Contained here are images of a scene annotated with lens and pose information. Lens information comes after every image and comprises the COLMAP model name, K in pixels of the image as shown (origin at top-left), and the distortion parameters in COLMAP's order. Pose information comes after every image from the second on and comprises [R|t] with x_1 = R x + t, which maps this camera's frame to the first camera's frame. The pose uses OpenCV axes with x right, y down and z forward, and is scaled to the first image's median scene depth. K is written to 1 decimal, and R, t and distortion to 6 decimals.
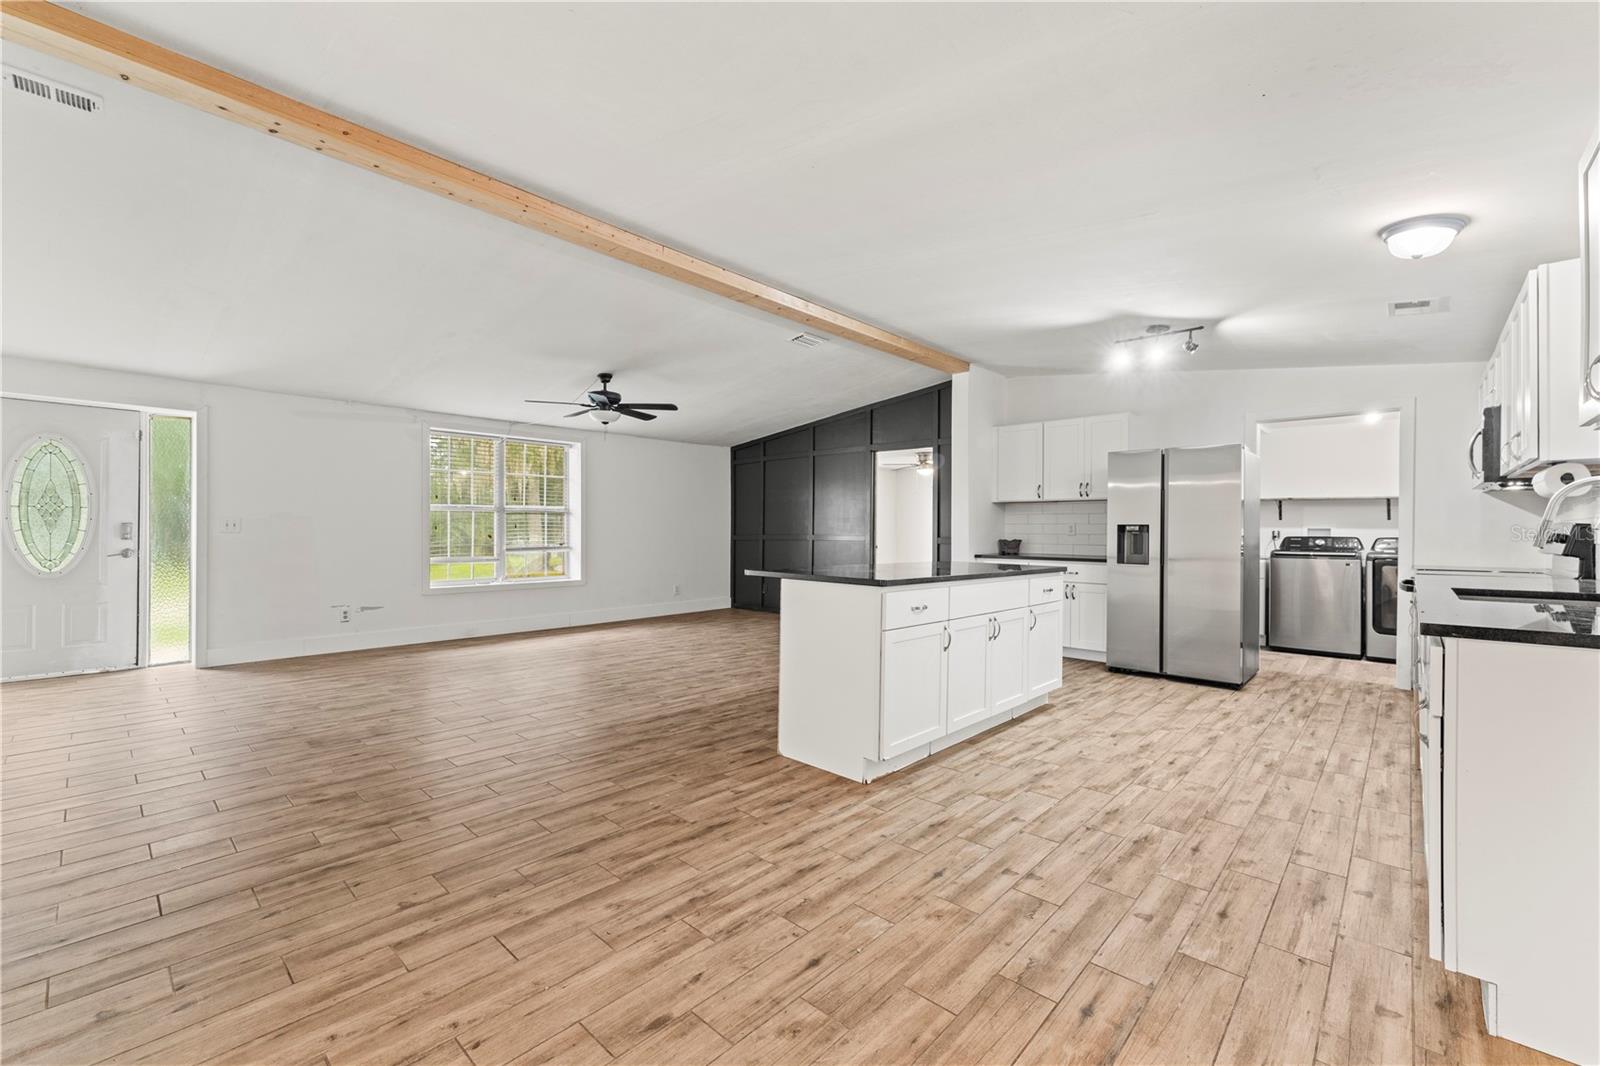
lens RADIAL K [[647.9, 0, 791.0], [0, 647.9, 525.0], [0, 0, 1]] dist [-0.003566, -0.000114]
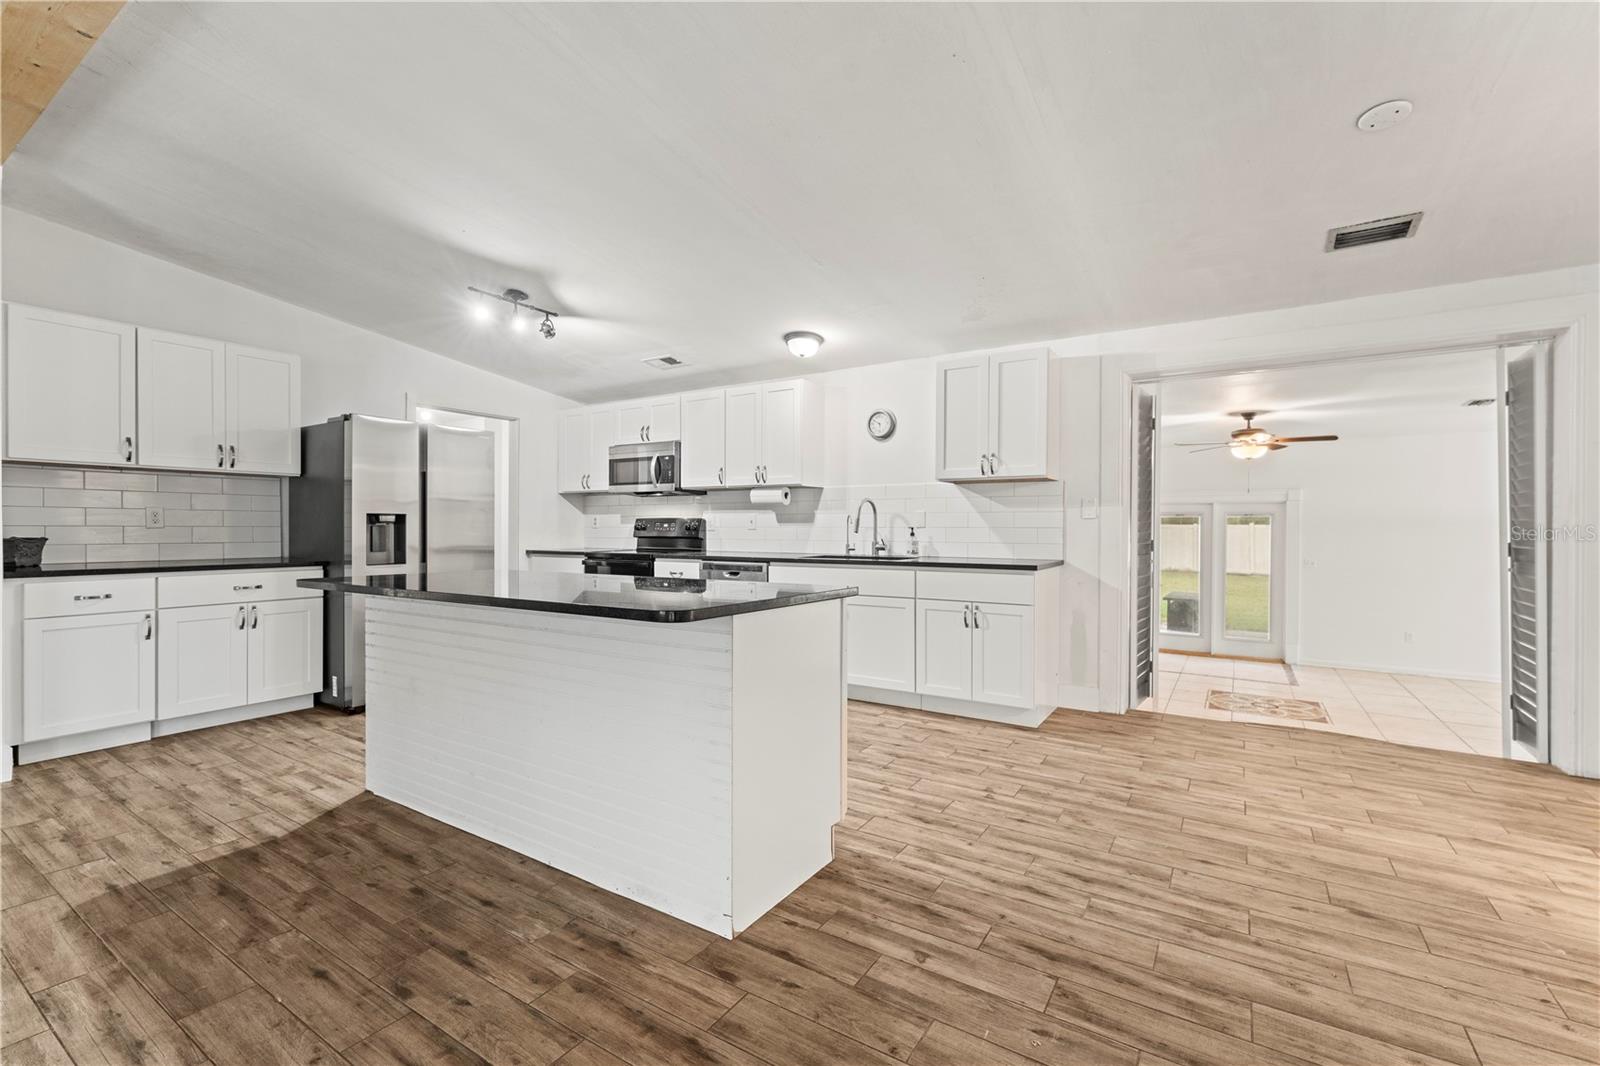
lens RADIAL K [[703.1, 0, 791.1], [0, 703.1, 525.7], [0, 0, 1]] dist [-0.002595, 0.001290]
pose [[-0.191926, -0.006937, 0.981385, -0.546584], [-0.014432, 0.999887, 0.004246, 0.004653], [-0.981303, -0.013348, -0.192004, 0.970289]]
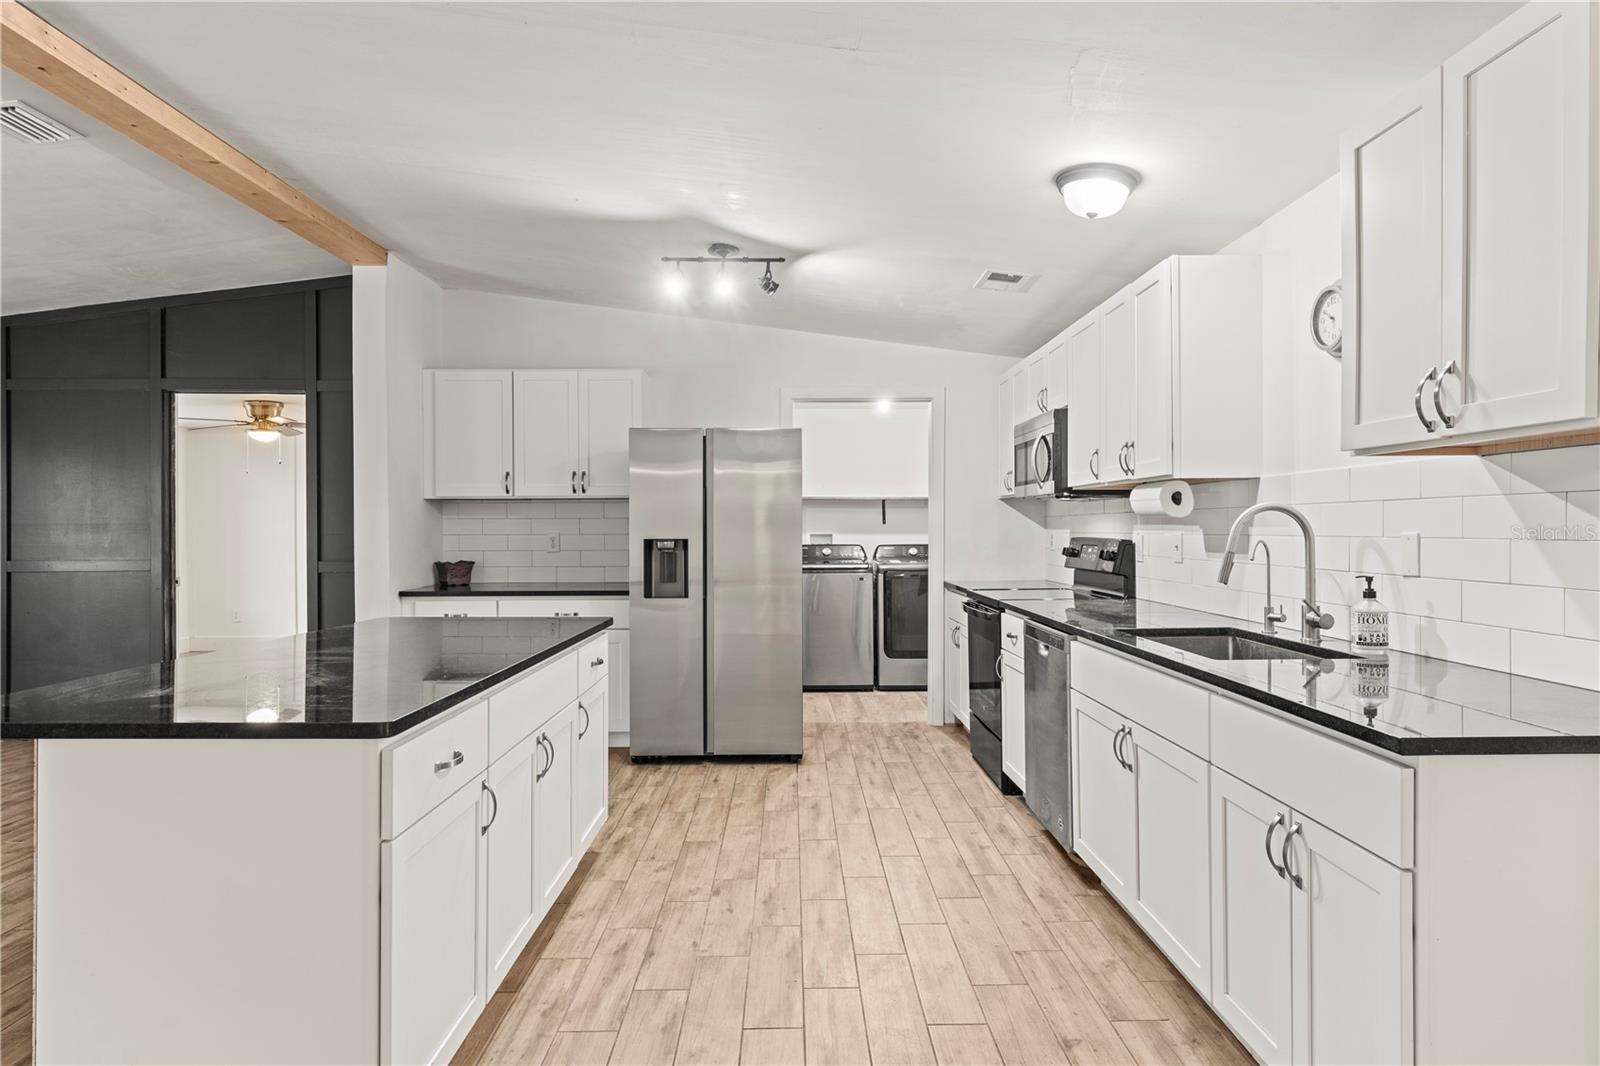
lens RADIAL K [[932.7, 0, 795.1], [0, 932.7, 527.6], [0, 0, 1]] dist [0.001530, -0.003088]
pose [[0.716180, -0.013263, 0.697789, -0.066702], [0.004677, 0.999888, 0.014205, -0.035937], [-0.697900, -0.006910, 0.716162, 0.307881]]
